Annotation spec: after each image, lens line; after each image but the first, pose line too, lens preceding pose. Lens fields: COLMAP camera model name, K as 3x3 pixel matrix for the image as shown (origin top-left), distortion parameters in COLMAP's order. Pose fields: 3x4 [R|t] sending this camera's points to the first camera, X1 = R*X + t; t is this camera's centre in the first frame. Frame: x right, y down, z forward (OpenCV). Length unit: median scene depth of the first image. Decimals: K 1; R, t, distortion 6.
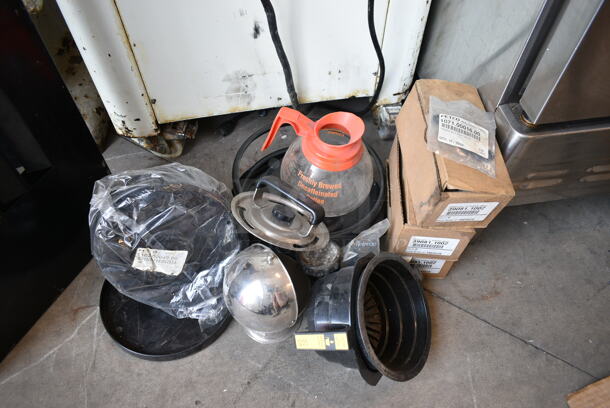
lens RADIAL K [[466.3, 0, 305.0], [0, 466.3, 204.0], [0, 0, 1]] dist [-0.001020, -0.000220]
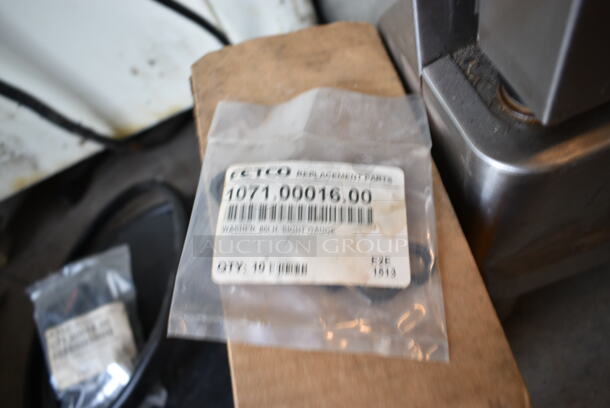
lens RADIAL K [[466.3, 0, 305.0], [0, 466.3, 204.0], [0, 0, 1]] dist [-0.001020, -0.000220]
pose [[0.945720, -0.277210, -0.169614, 0.335203], [0.294335, 0.951877, 0.085421, -0.158920], [0.137772, -0.130708, 0.981802, 0.611139]]
